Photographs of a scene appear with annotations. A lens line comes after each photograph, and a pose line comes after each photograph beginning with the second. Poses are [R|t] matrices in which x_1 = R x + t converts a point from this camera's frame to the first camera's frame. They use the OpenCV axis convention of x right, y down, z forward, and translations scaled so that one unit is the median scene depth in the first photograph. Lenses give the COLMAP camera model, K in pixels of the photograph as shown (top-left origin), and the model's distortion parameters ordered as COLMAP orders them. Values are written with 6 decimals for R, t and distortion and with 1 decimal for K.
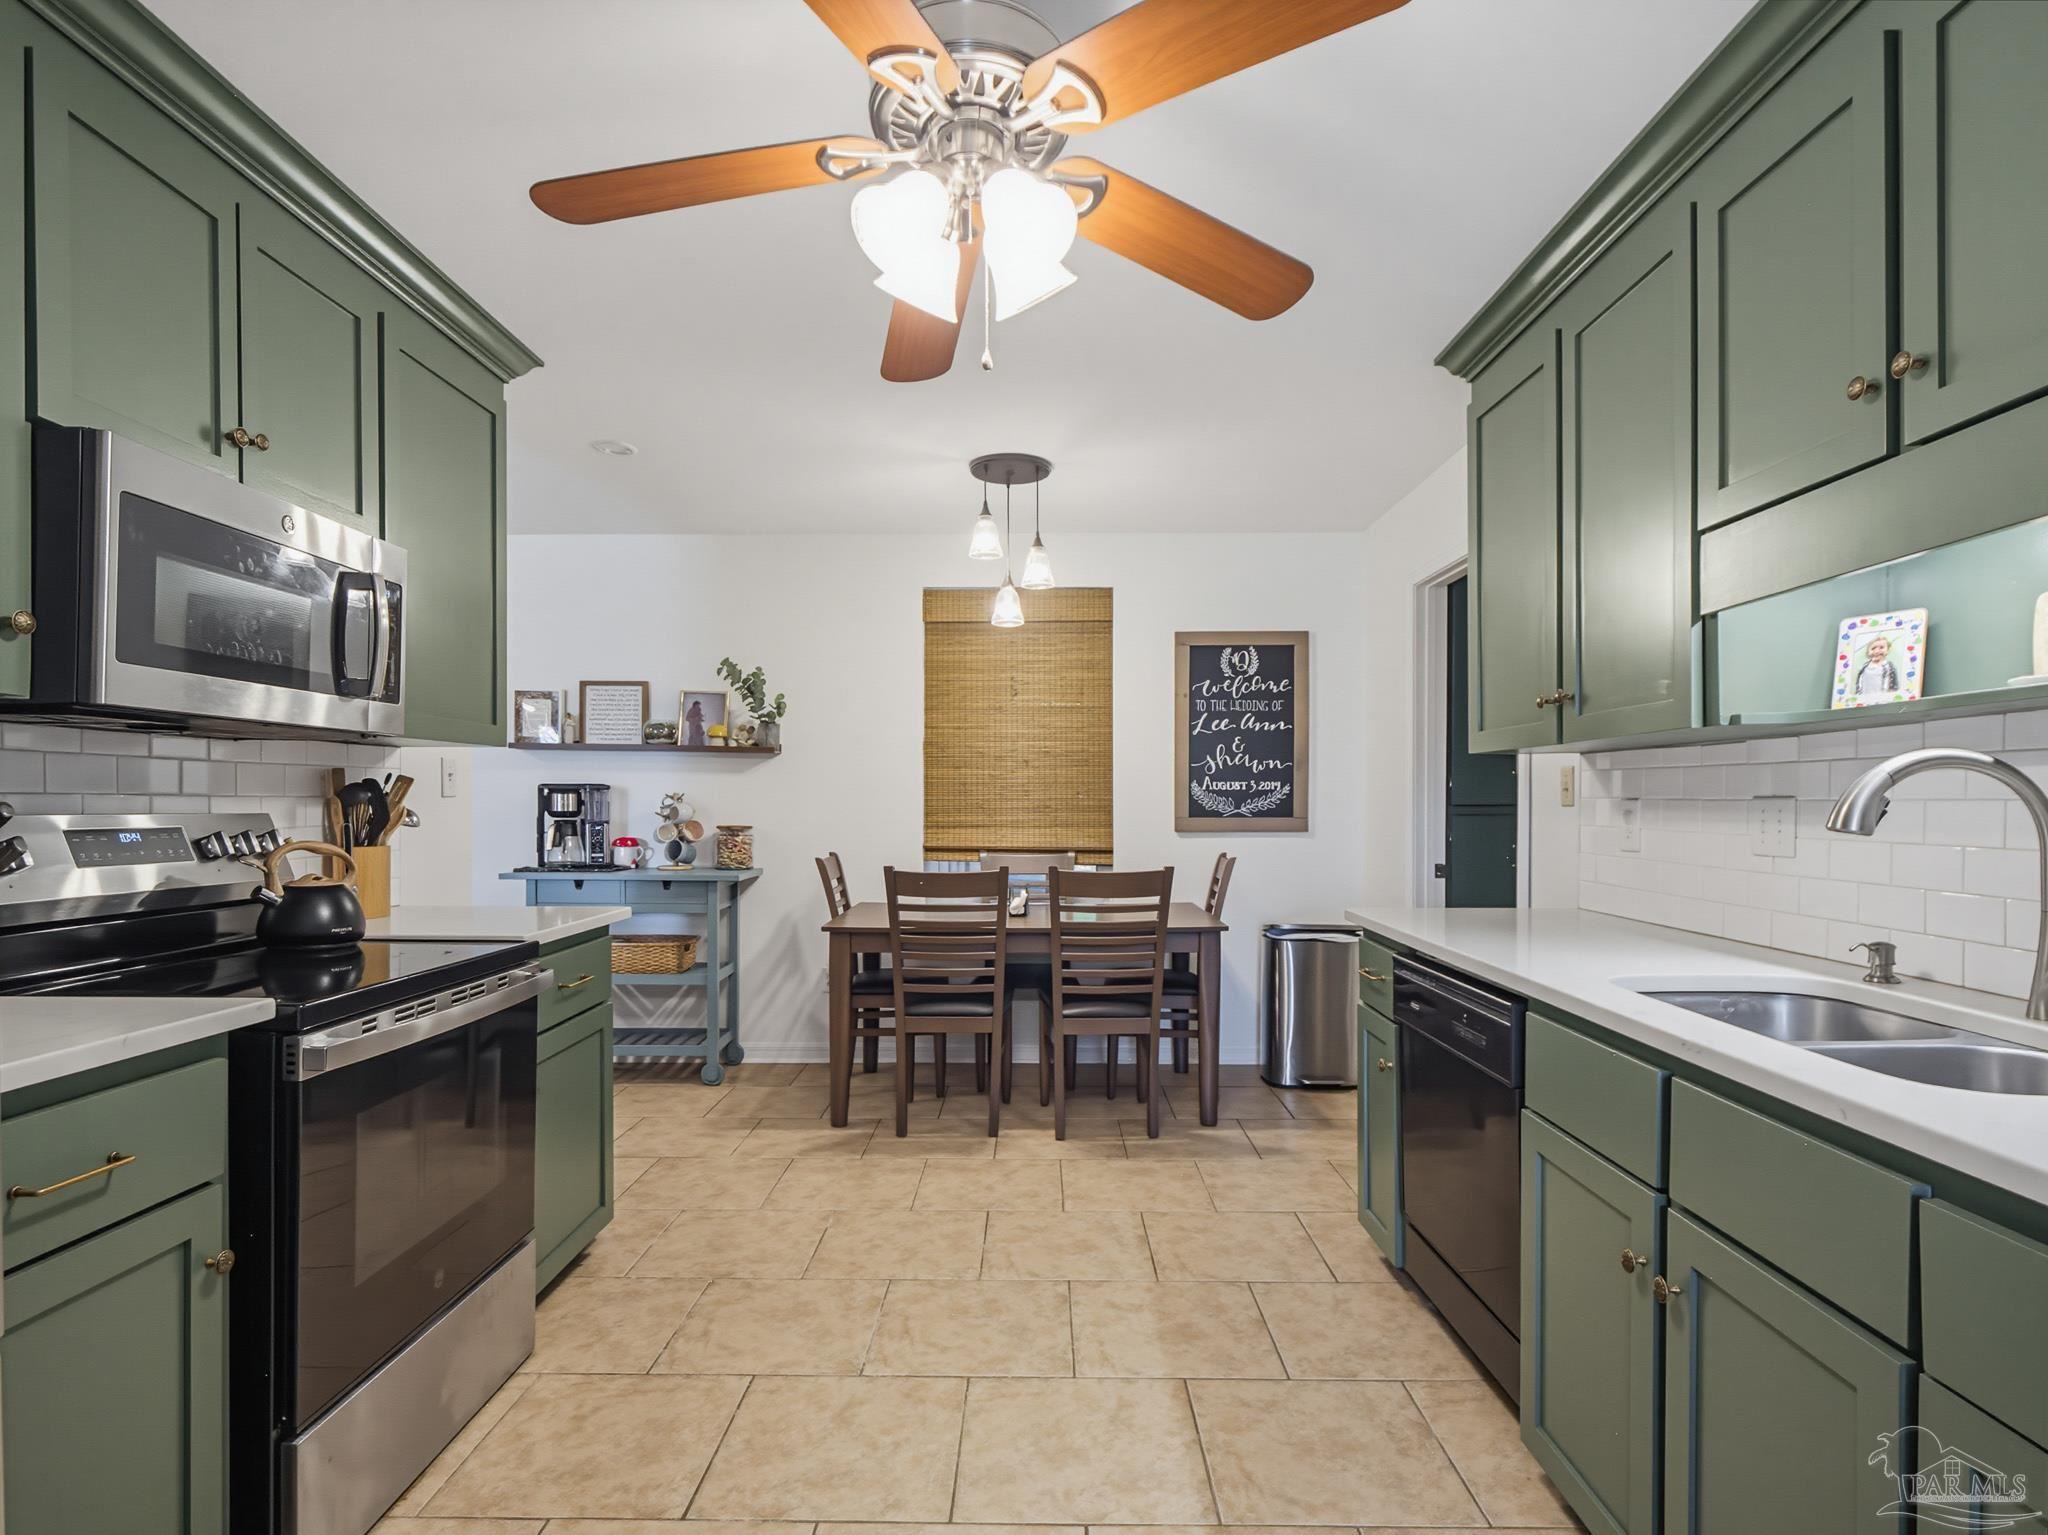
lens RADIAL K [[1068.4, 0, 1053.5], [0, 1068.4, 806.5], [0, 0, 1]] dist [0.000611, 0.000002]
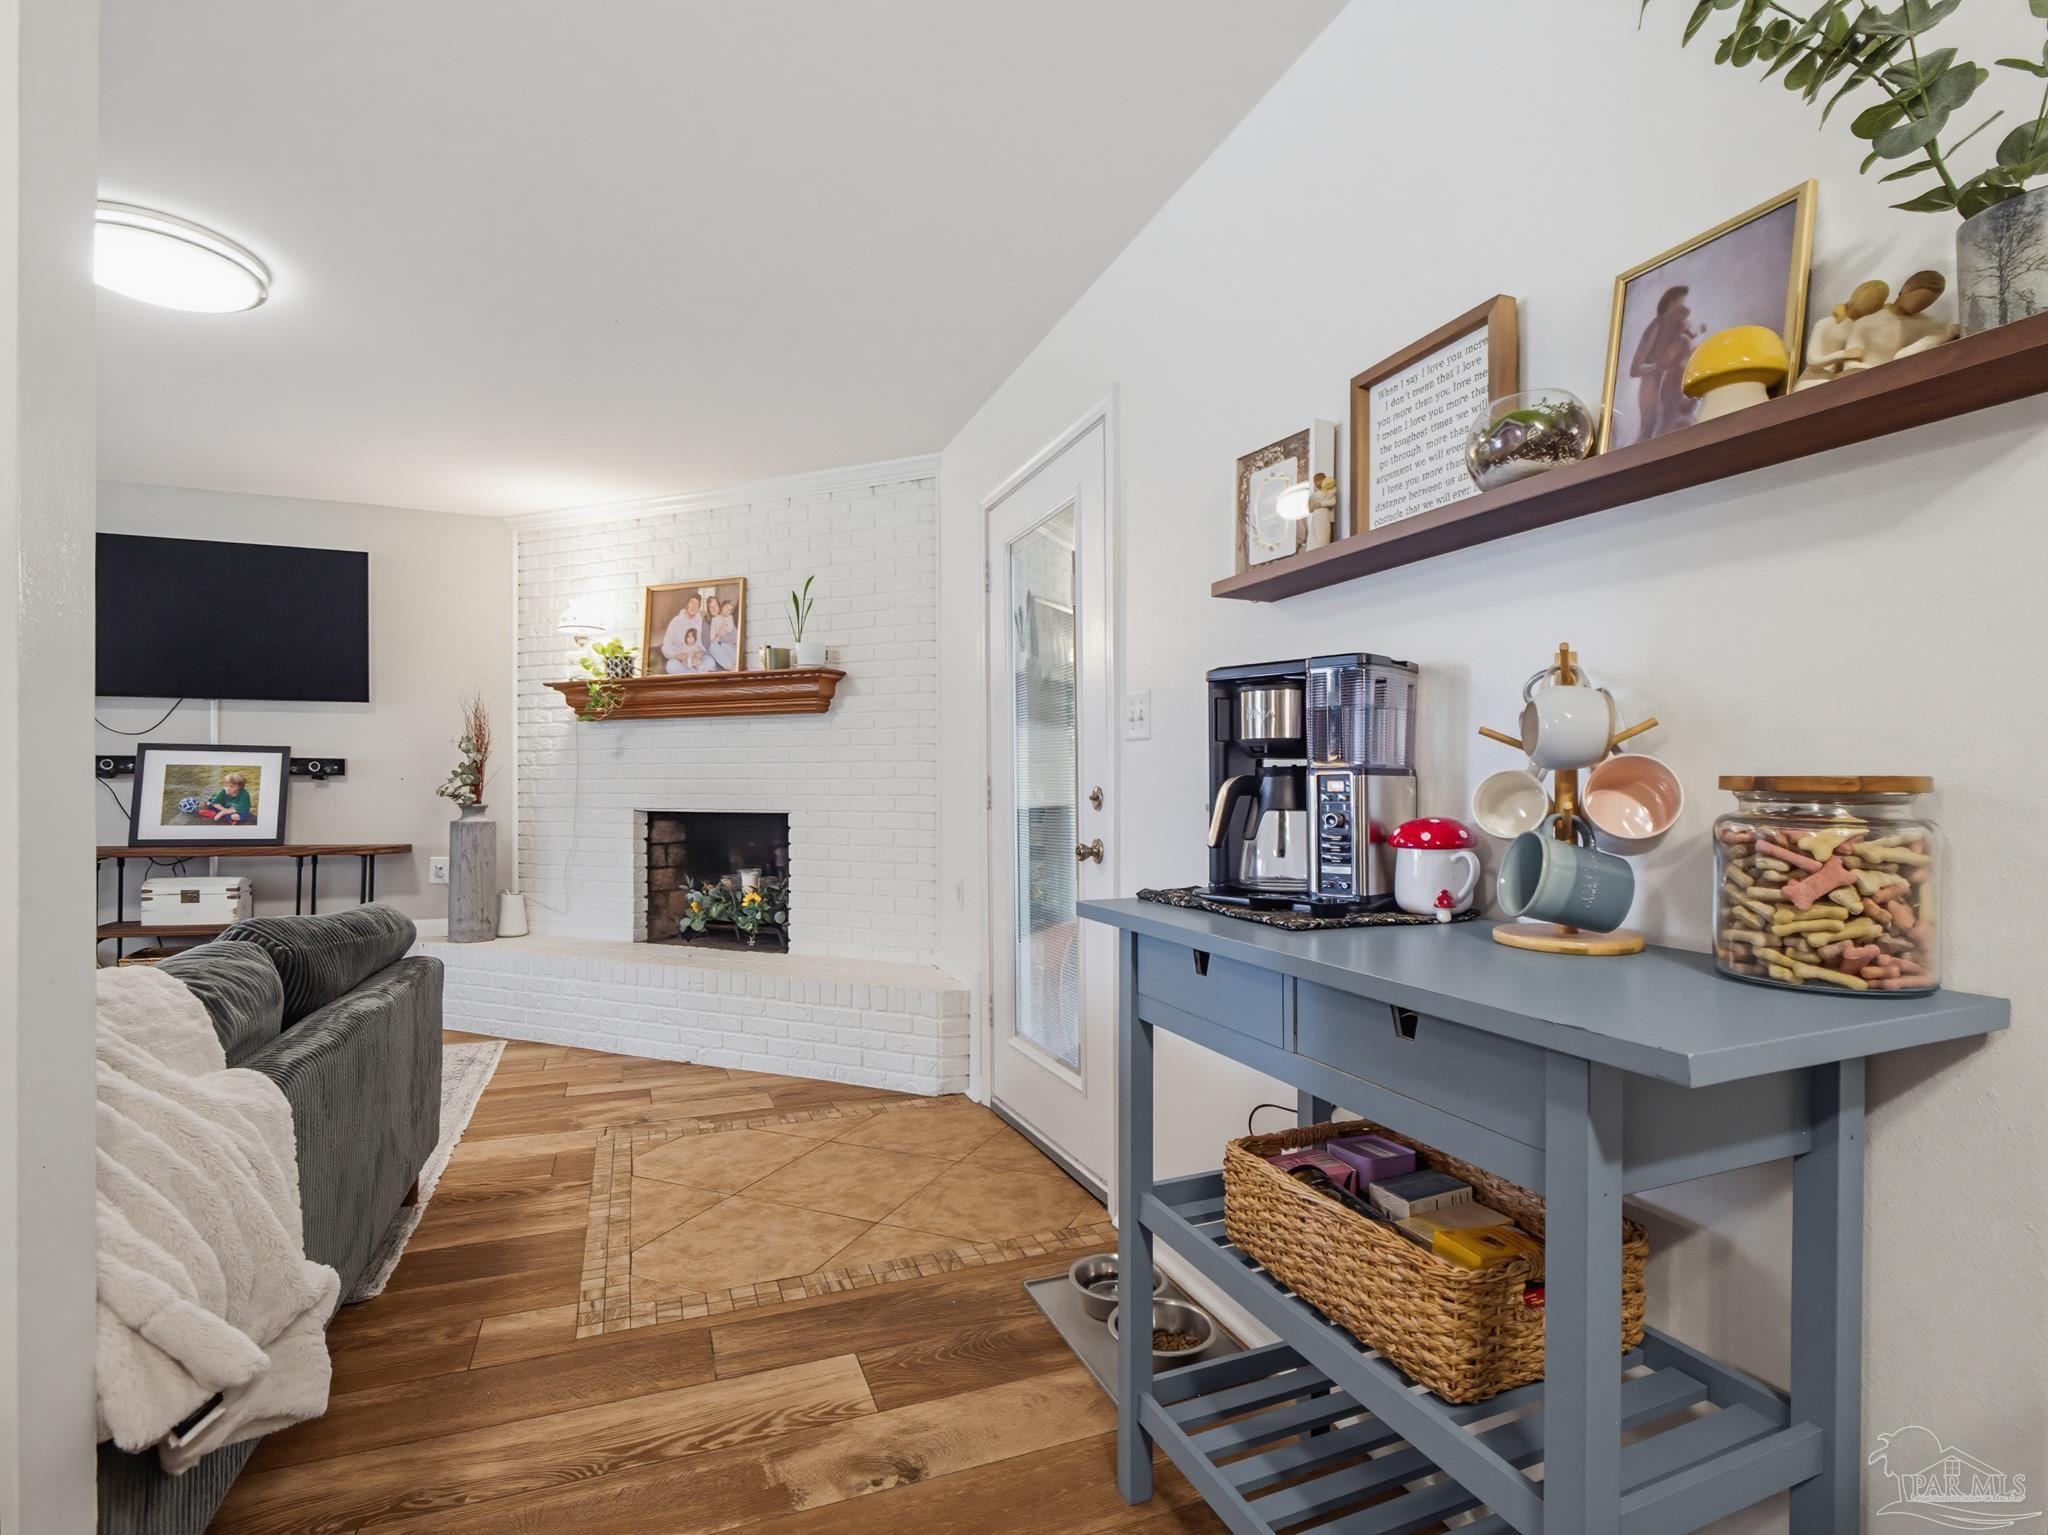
lens RADIAL K [[994.7, 0, 1039.3], [0, 994.7, 783.8], [0, 0, 1]] dist [-0.001549, -0.002176]
pose [[0.379645, -0.010603, -0.925072, -0.178253], [0.002058, 0.999942, -0.010617, 0.021502], [0.925130, 0.002127, 0.379644, 0.789756]]
